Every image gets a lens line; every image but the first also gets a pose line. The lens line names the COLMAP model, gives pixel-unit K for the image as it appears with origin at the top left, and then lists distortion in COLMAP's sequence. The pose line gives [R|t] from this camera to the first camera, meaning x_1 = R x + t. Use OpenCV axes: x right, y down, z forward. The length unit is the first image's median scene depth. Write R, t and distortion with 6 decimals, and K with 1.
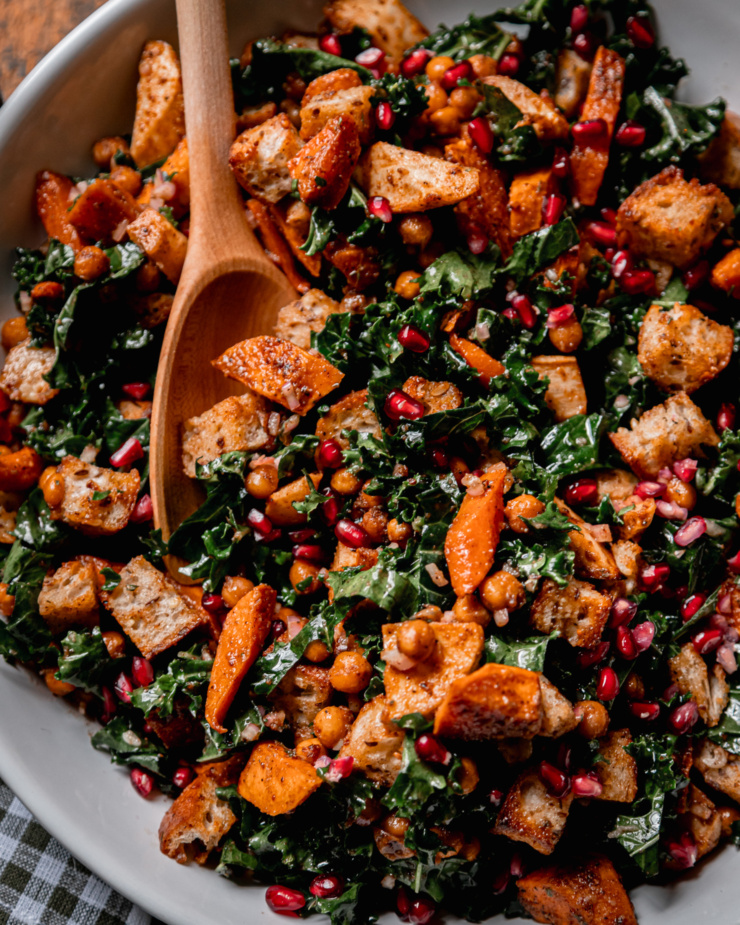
lens RADIAL K [[2143.0, 0, 355.3], [0, 2143.0, 501.1], [0, 0, 1]] dist [0.040966, 0.000000]
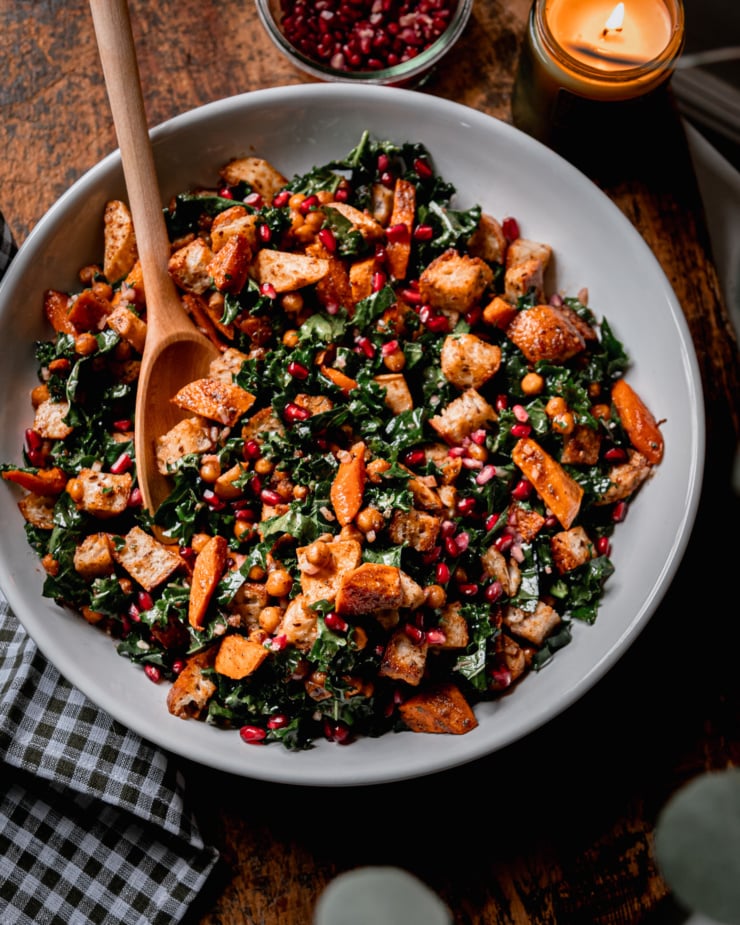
lens RADIAL K [[1634.9, 0, 370.6], [0, 1634.9, 526.5], [0, 0, 1]] dist [0.000968, 0.000000]
pose [[0.993032, -0.102364, 0.058391, -0.001400], [0.104430, 0.993969, -0.033482, 0.082737], [-0.054612, 0.039347, 0.997732, -0.188819]]
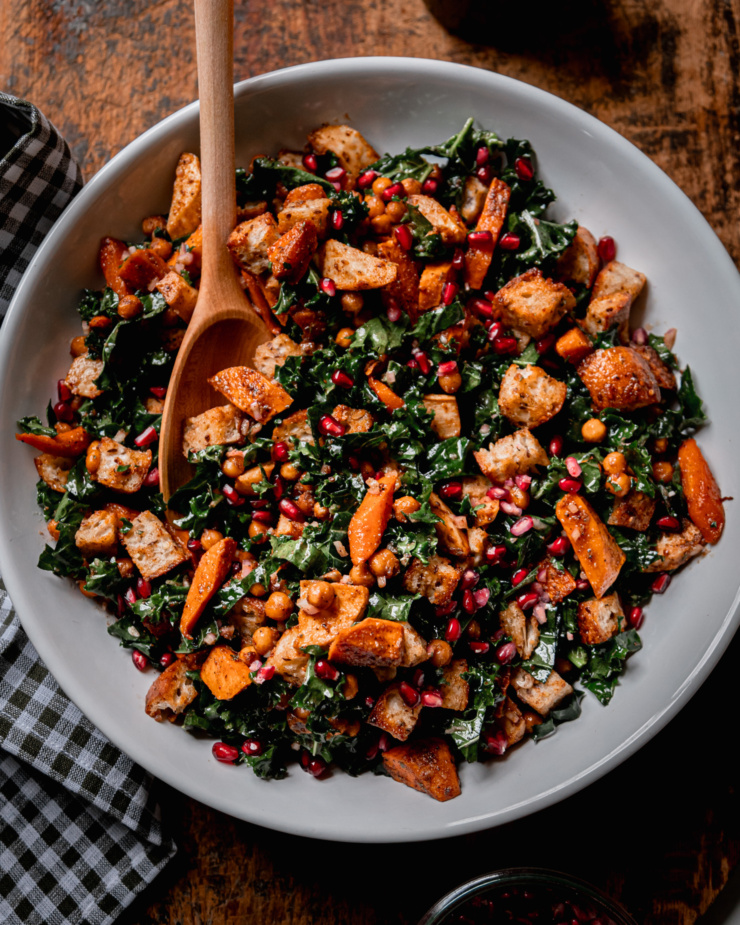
lens RADIAL K [[1287.4, 0, 336.5], [0, 1287.4, 438.4], [0, 0, 1]] dist [0.054854, 0.000000]
pose [[0.995852, 0.079942, -0.043448, 0.063869], [-0.076689, 0.994453, 0.071987, -0.097703], [0.048961, -0.068356, 0.996459, 0.126371]]
